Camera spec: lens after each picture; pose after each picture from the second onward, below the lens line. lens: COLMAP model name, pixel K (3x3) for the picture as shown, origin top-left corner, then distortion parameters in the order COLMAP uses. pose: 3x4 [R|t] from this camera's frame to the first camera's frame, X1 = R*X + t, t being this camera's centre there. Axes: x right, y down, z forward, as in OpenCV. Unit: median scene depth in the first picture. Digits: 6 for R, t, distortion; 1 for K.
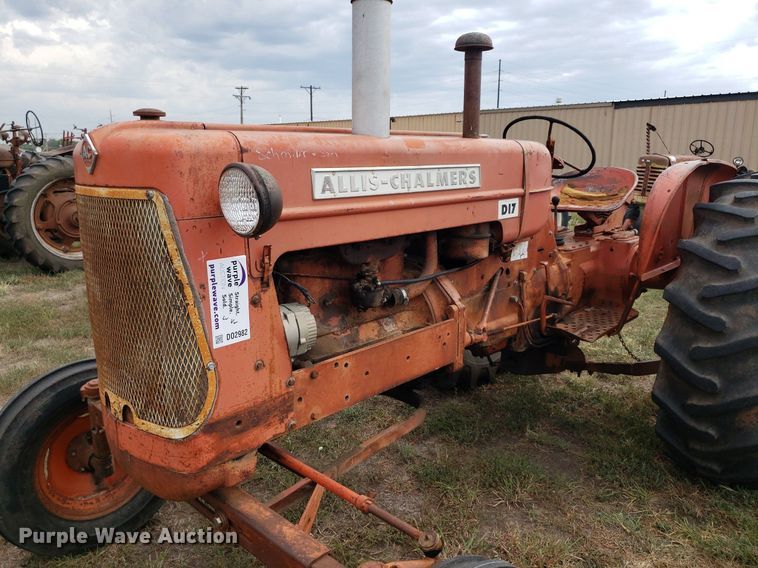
lens RADIAL K [[601.0, 0, 372.8], [0, 601.0, 284.5], [0, 0, 1]] dist [0.010481, 0.016814]
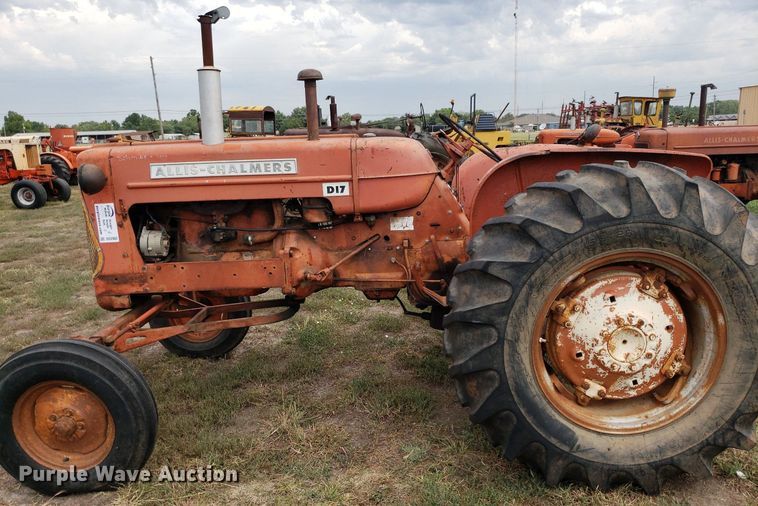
lens RADIAL K [[605.1, 0, 380.0], [0, 605.1, 257.1], [0, 0, 1]] dist [-0.000399, 0.023376]
pose [[0.677354, 0.124397, -0.725064, 1.275214], [-0.118081, 0.991205, 0.059746, -0.061680], [0.726119, 0.045147, 0.686085, 0.116460]]
